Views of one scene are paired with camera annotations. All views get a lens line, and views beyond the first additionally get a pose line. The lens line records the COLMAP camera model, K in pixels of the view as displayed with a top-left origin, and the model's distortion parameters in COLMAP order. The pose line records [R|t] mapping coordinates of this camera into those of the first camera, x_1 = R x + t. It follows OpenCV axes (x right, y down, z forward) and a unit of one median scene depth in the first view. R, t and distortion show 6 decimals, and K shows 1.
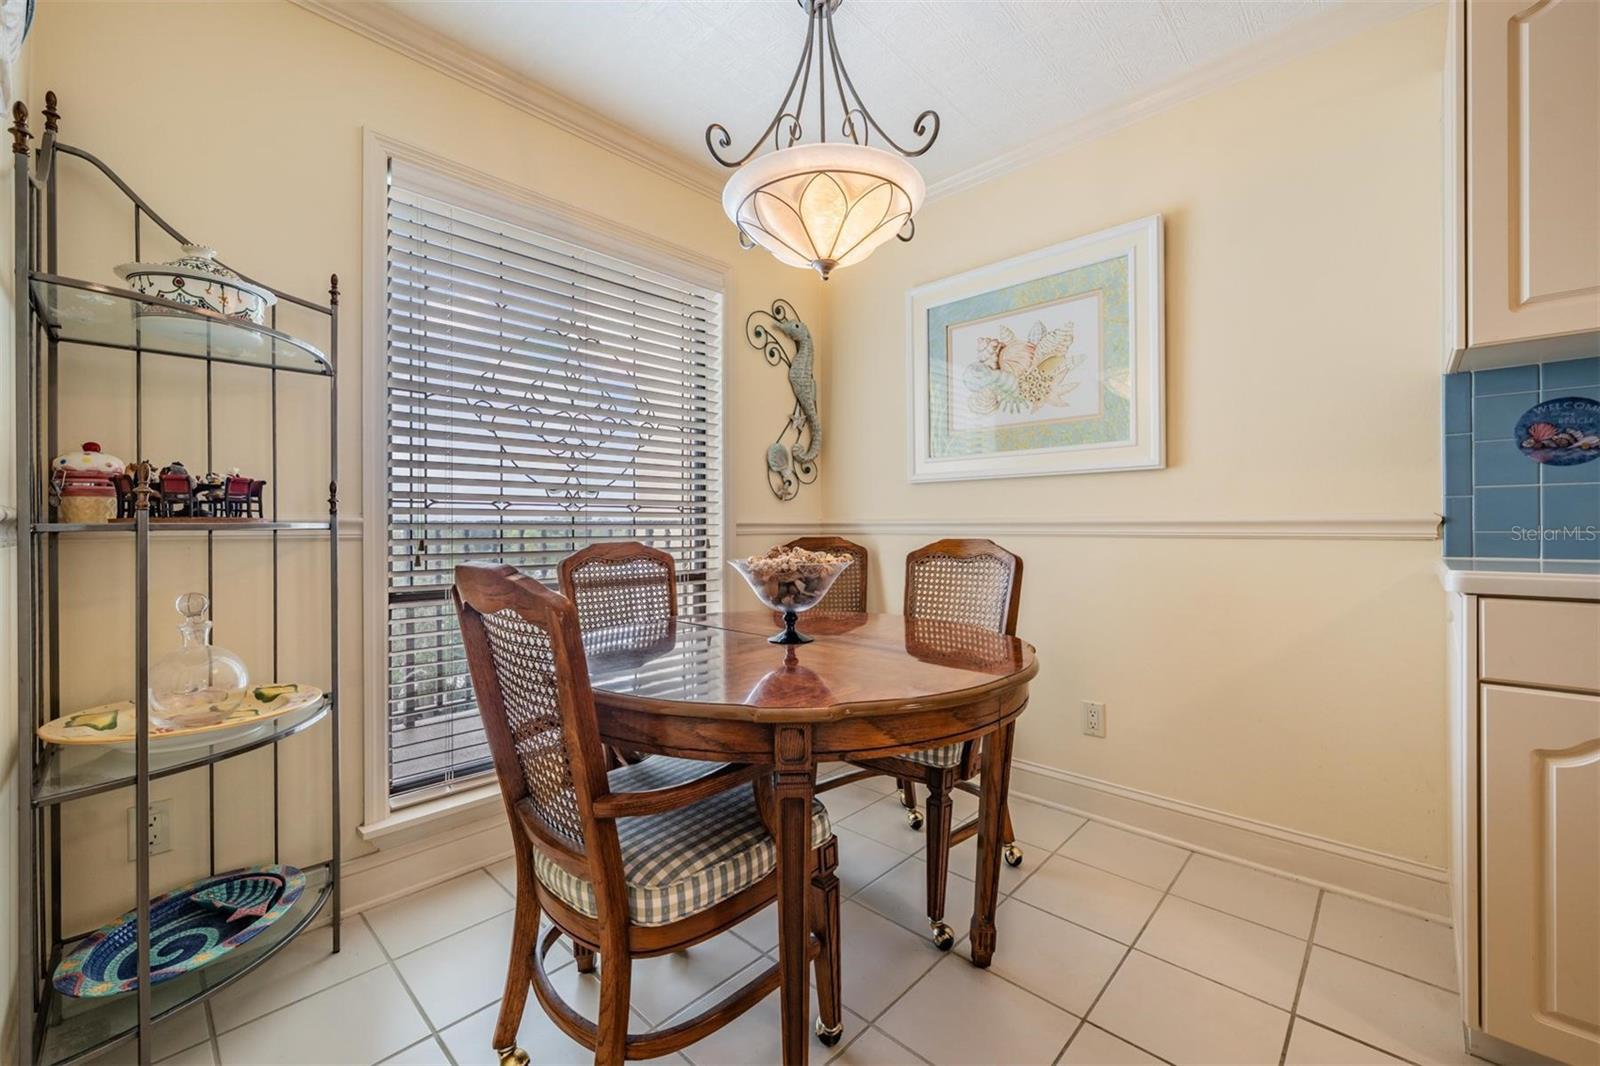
lens RADIAL K [[643.6, 0, 805.9], [0, 643.6, 527.9], [0, 0, 1]] dist [0.000103, -0.002103]
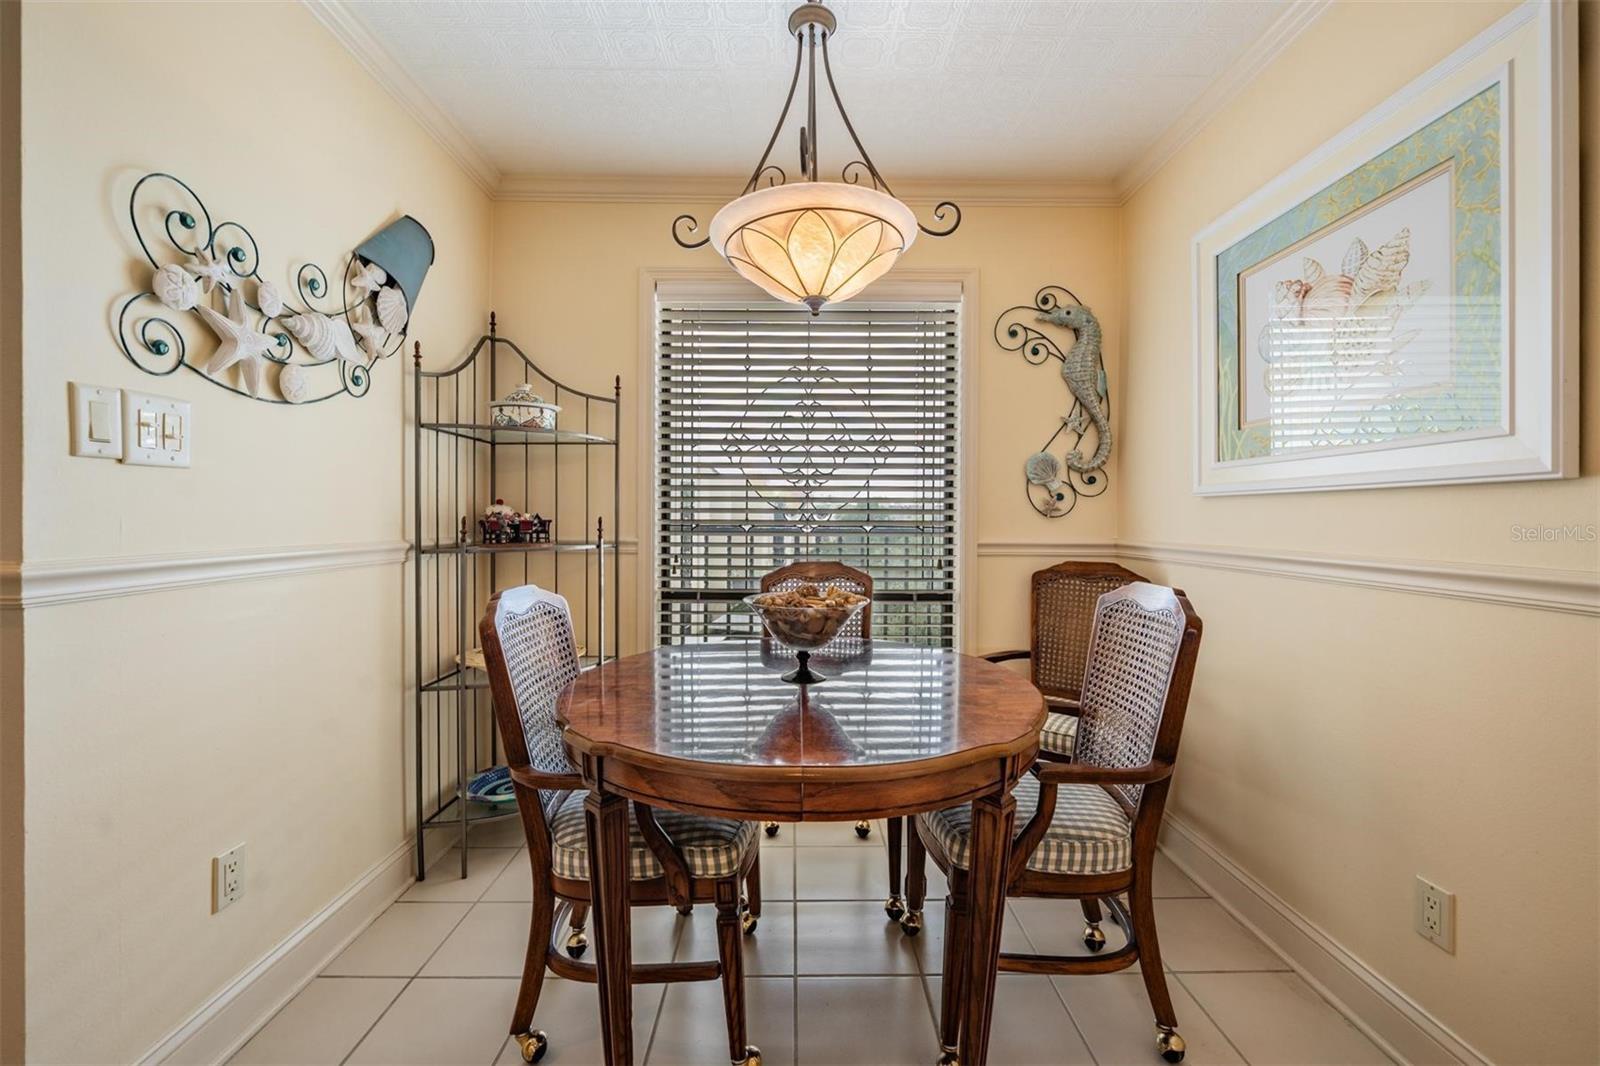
lens RADIAL K [[643.6, 0, 803.9], [0, 643.6, 527.4], [0, 0, 1]] dist [0.000103, -0.002103]
pose [[0.696031, 0.017187, -0.717806, 0.457549], [-0.007632, 0.999834, 0.016539, -0.053042], [0.717972, -0.006034, 0.696046, 0.197435]]
